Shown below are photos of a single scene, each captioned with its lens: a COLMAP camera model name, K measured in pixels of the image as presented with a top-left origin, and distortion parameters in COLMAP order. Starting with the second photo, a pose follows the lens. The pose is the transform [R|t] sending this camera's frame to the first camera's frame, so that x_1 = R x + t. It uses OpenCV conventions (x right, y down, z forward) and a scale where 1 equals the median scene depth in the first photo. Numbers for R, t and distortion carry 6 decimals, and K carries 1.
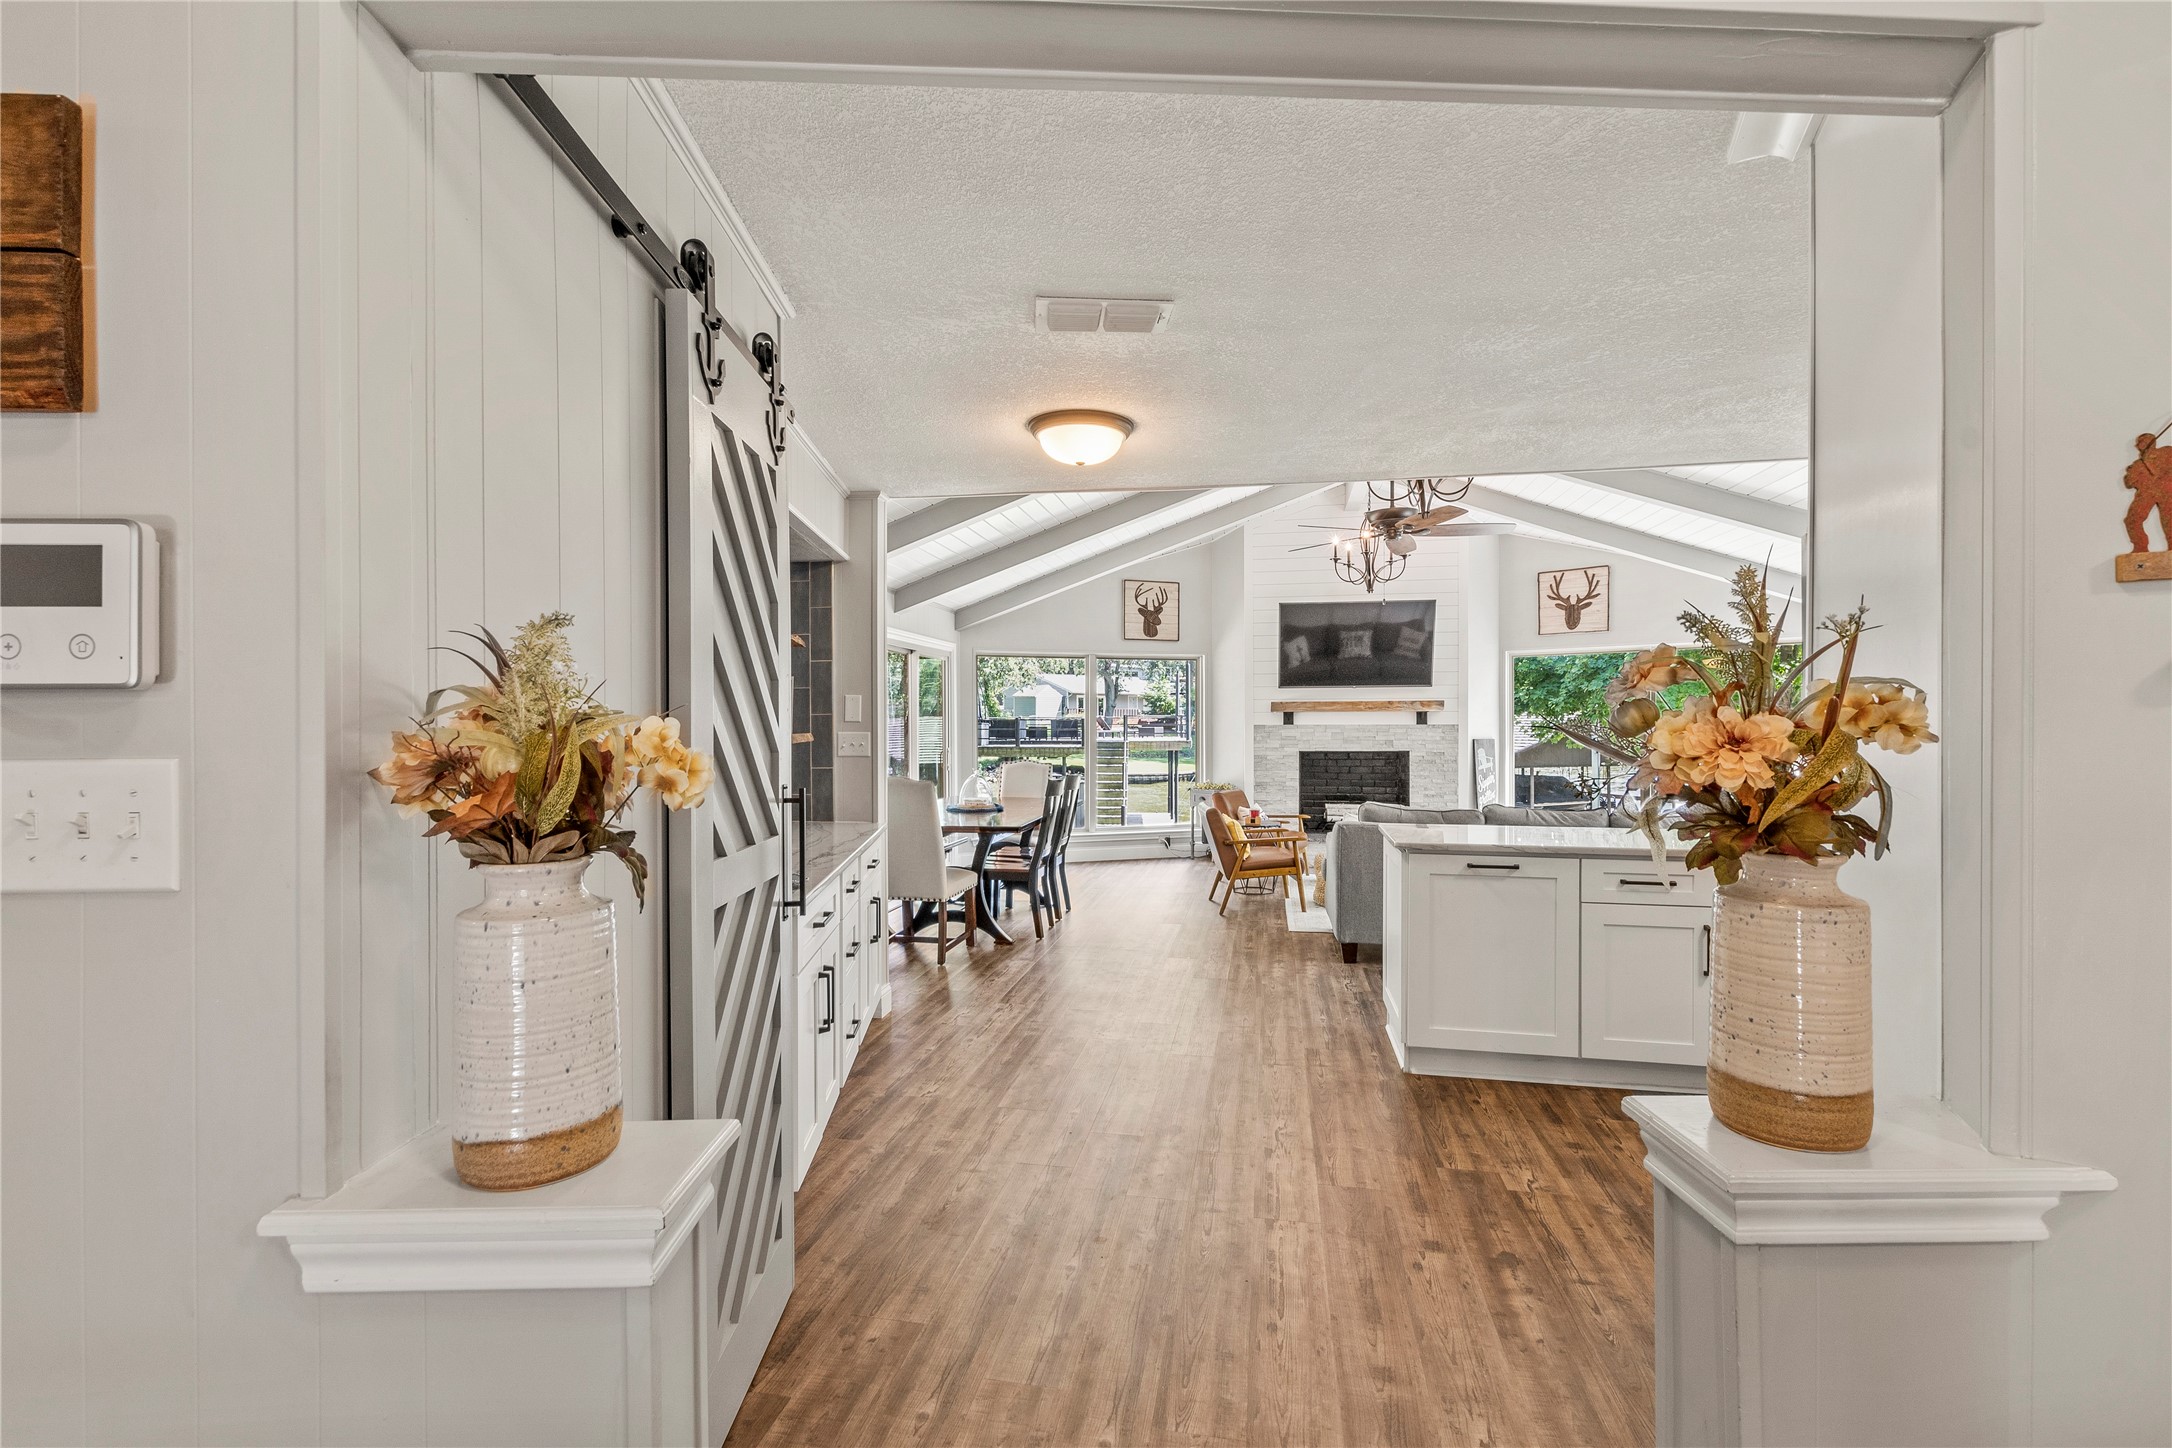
lens RADIAL K [[971.2, 0, 1083.7], [0, 971.2, 731.7], [0, 0, 1]] dist [0.001982, -0.000041]
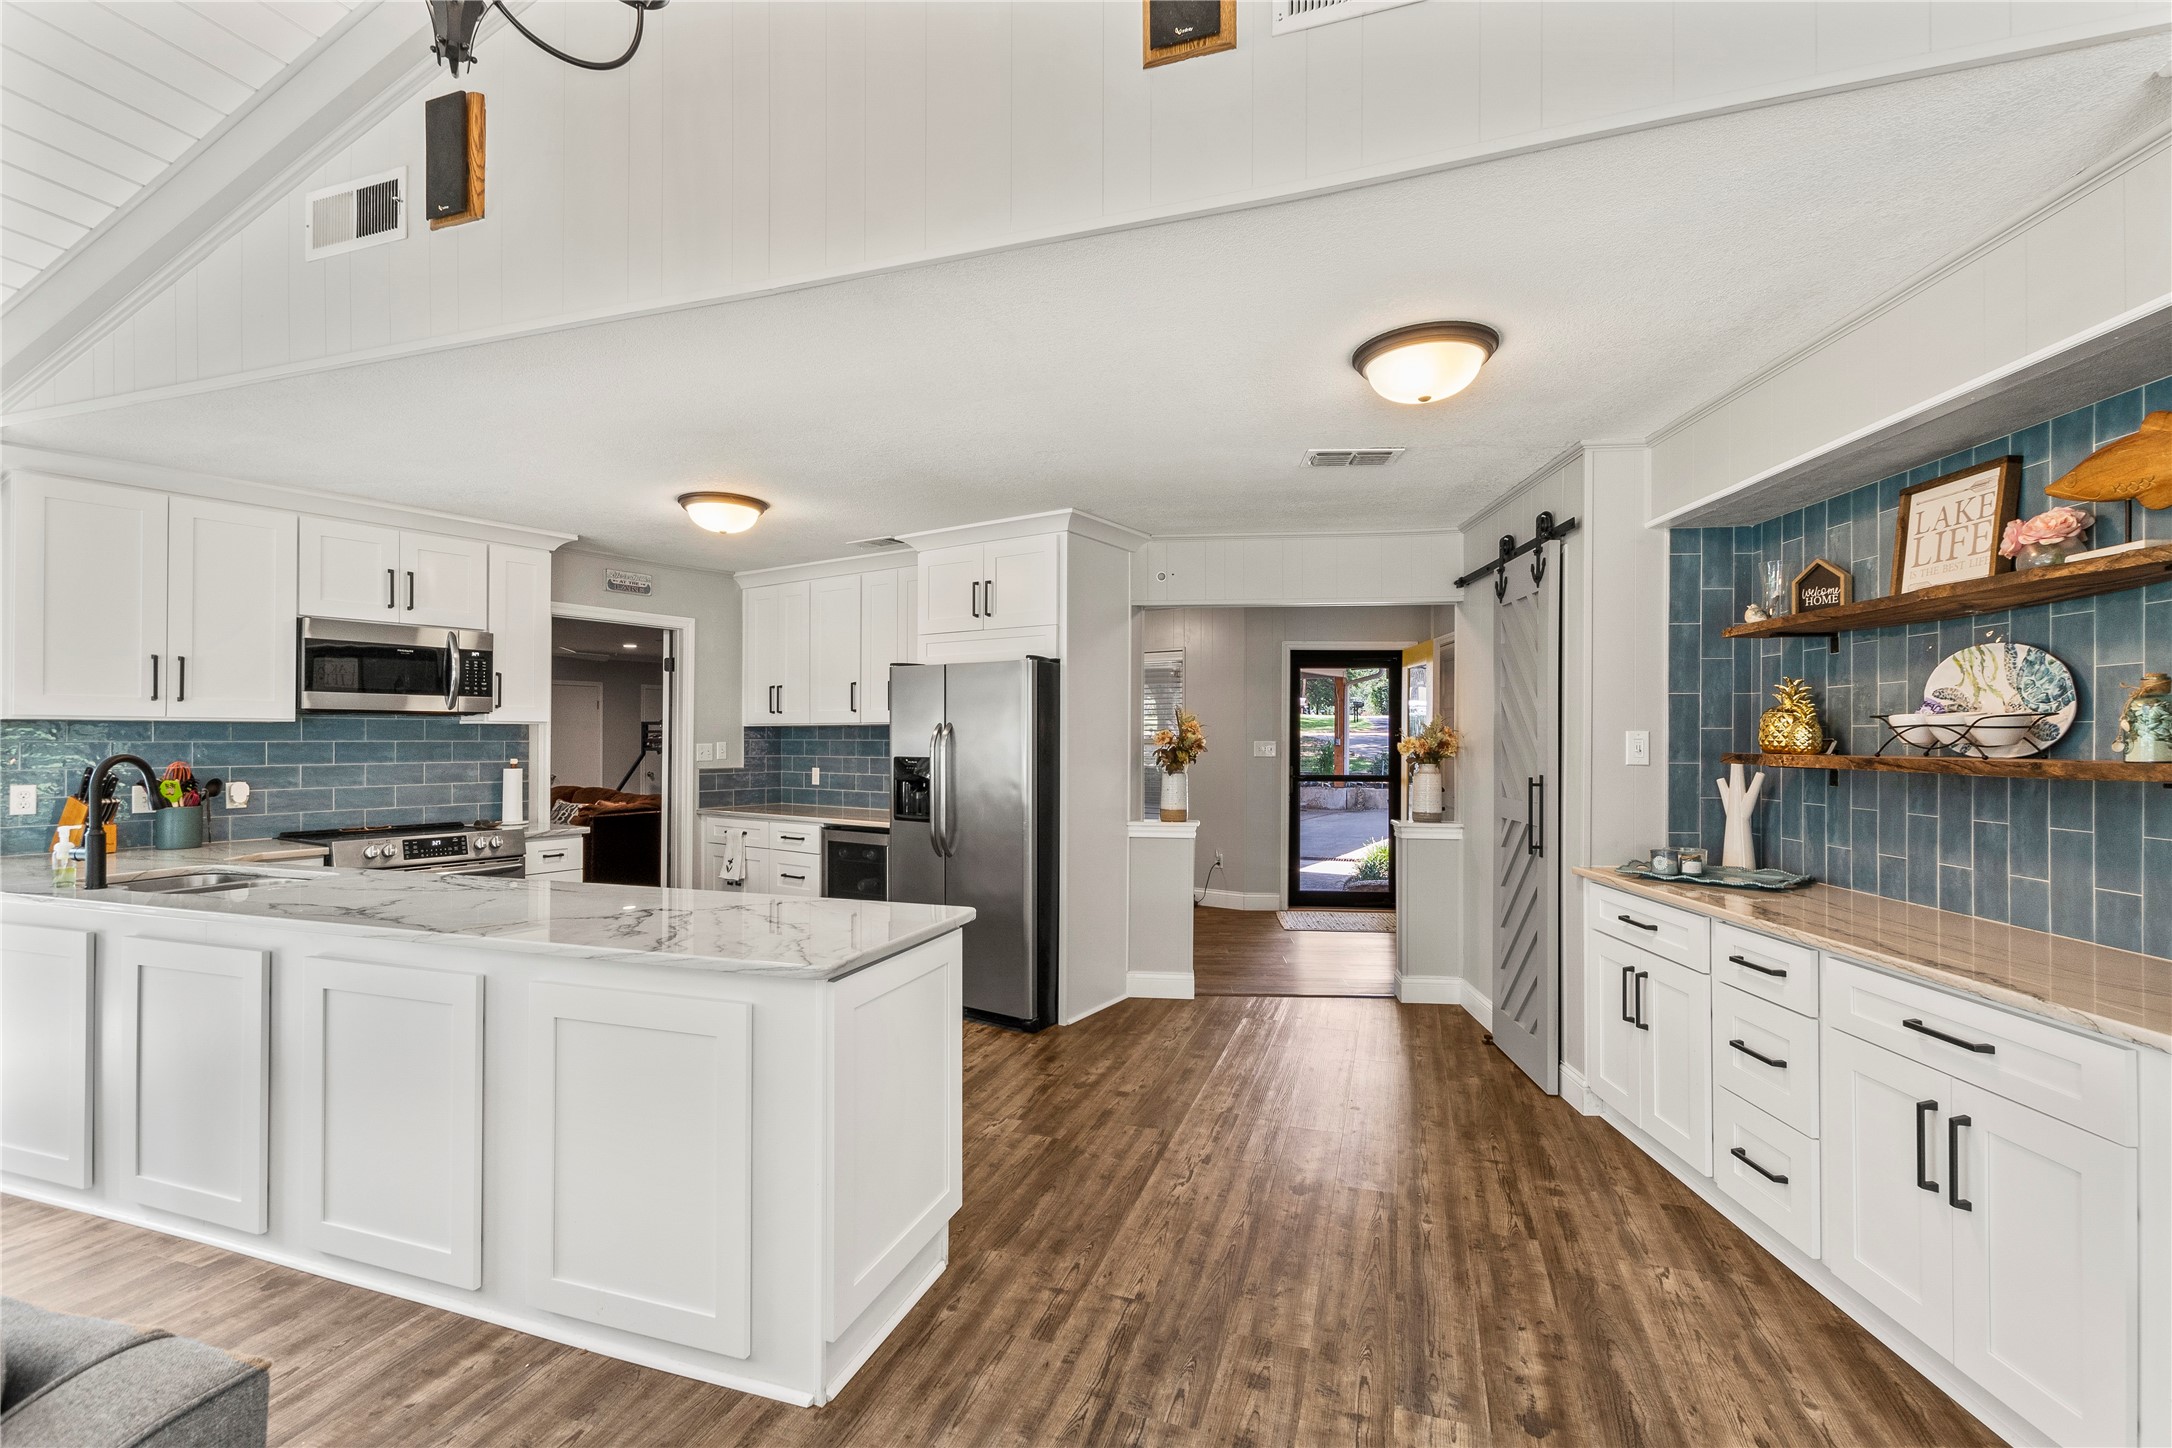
lens RADIAL K [[962.8, 0, 1088.0], [0, 962.8, 729.0], [0, 0, 1]] dist [0.005357, -0.001022]
pose [[-0.991761, 0.001002, 0.128099, 0.061982], [0.001226, 0.999998, 0.001667, -0.006956], [-0.128098, 0.001810, -0.991760, 0.680021]]
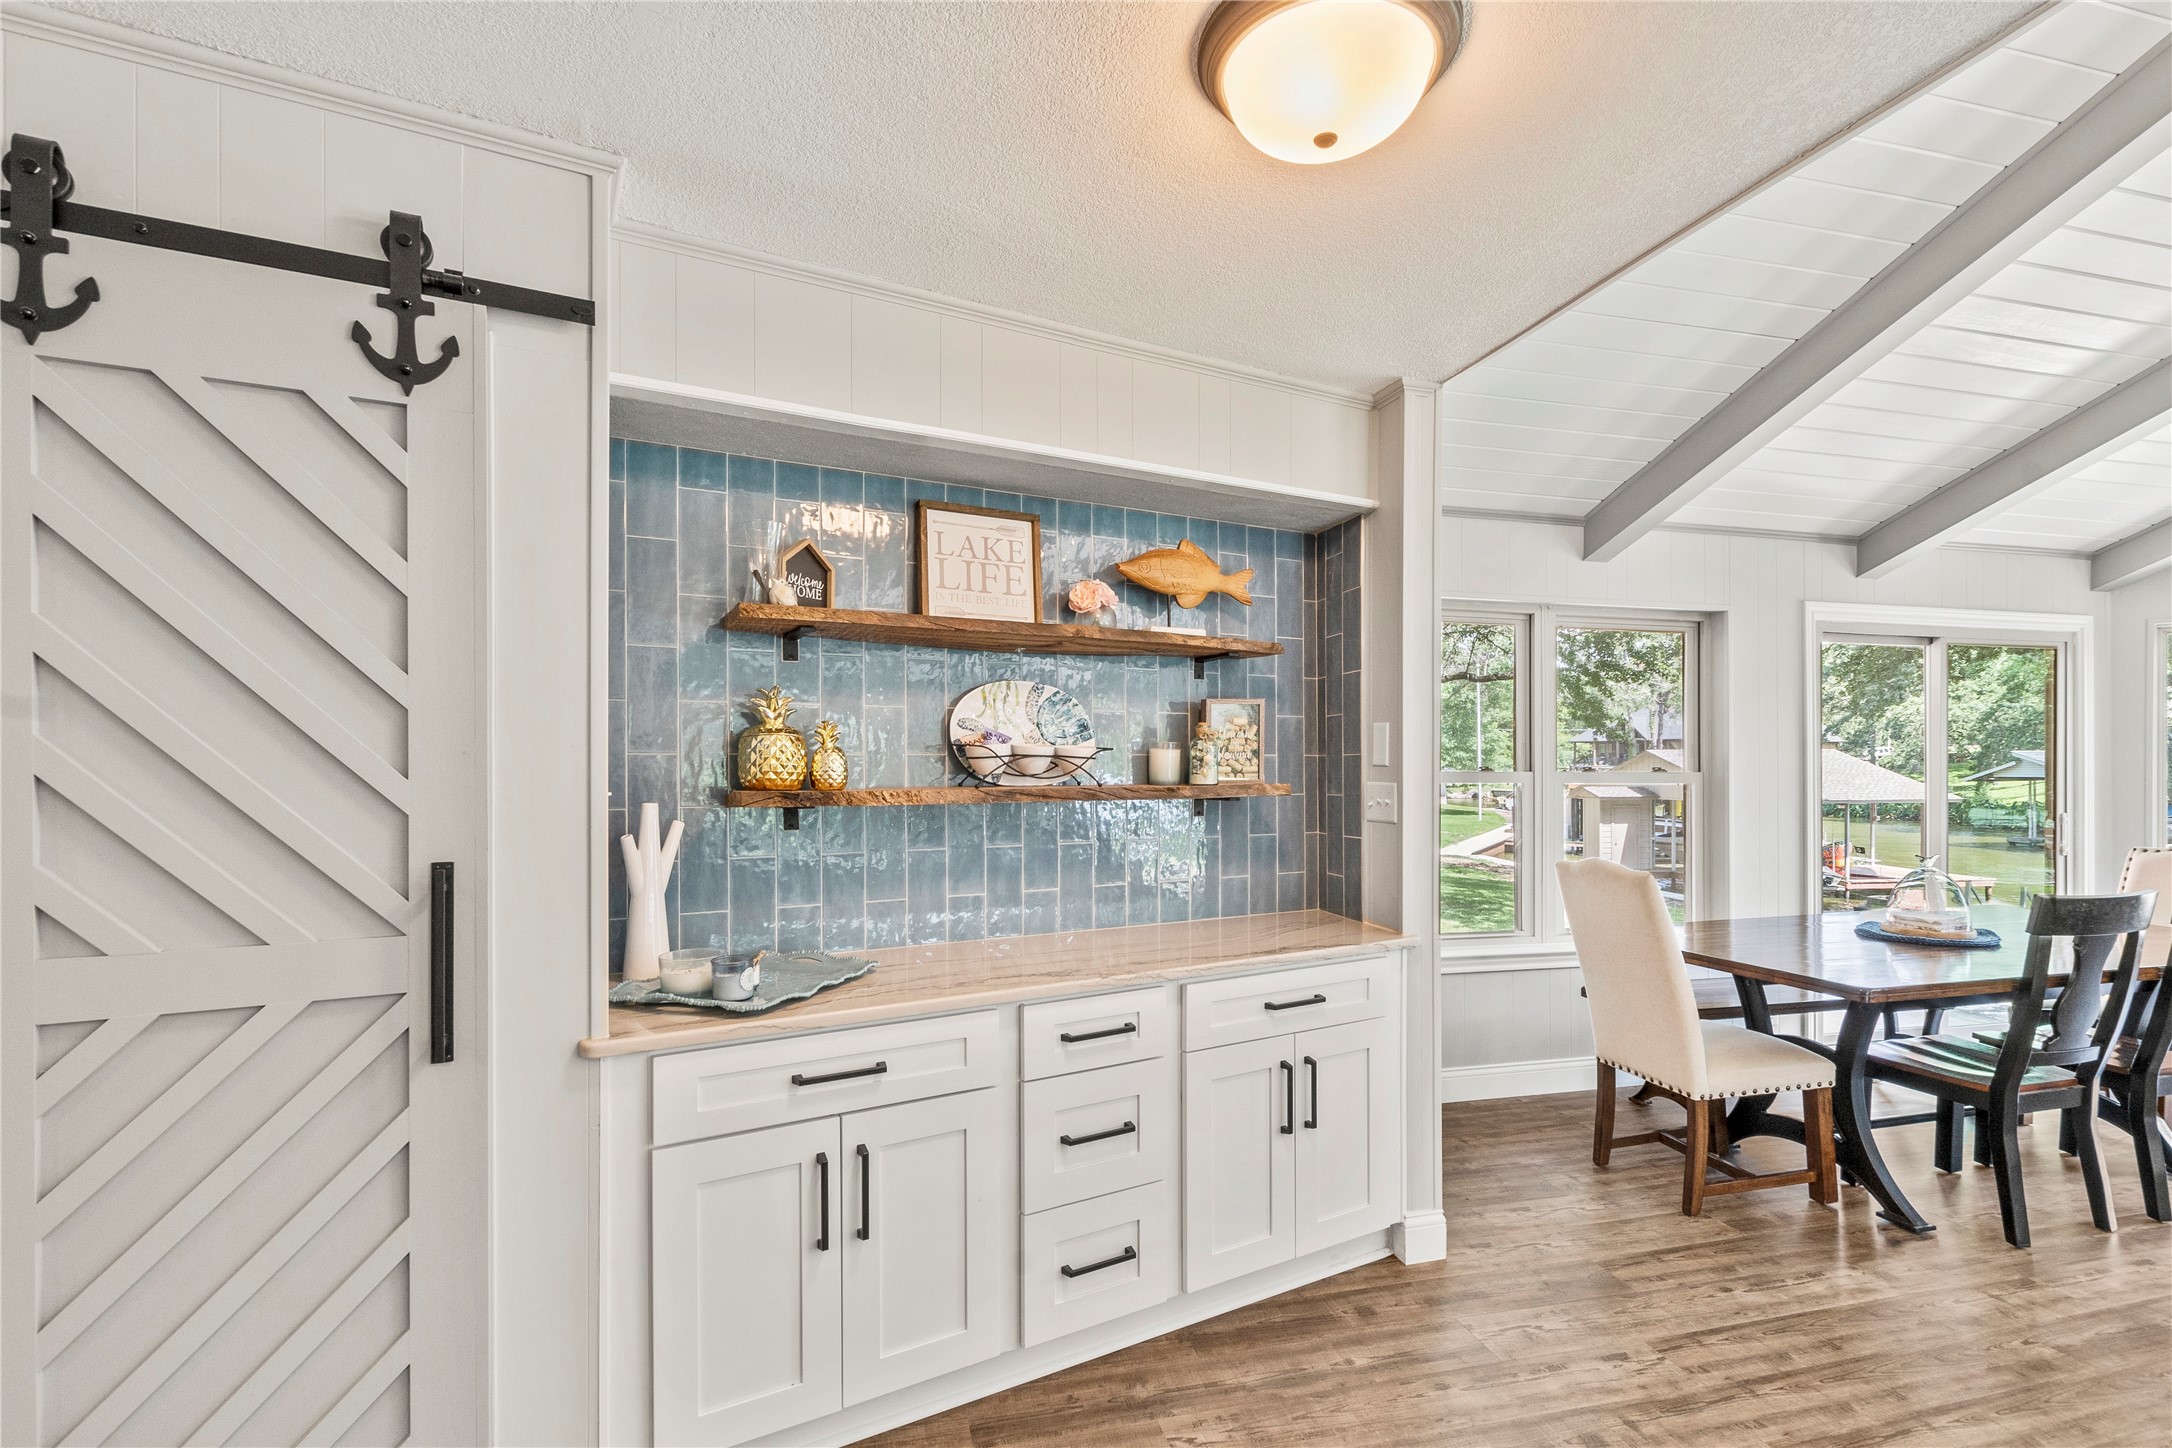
lens RADIAL K [[984.2, 0, 1092.0], [0, 984.2, 769.2], [0, 0, 1]] dist [0.002868, -0.000228]
pose [[0.420410, 0.004485, -0.907323, 0.126644], [-0.007685, 0.999970, 0.001383, -0.003793], [0.907302, 0.006392, 0.420432, 0.279498]]
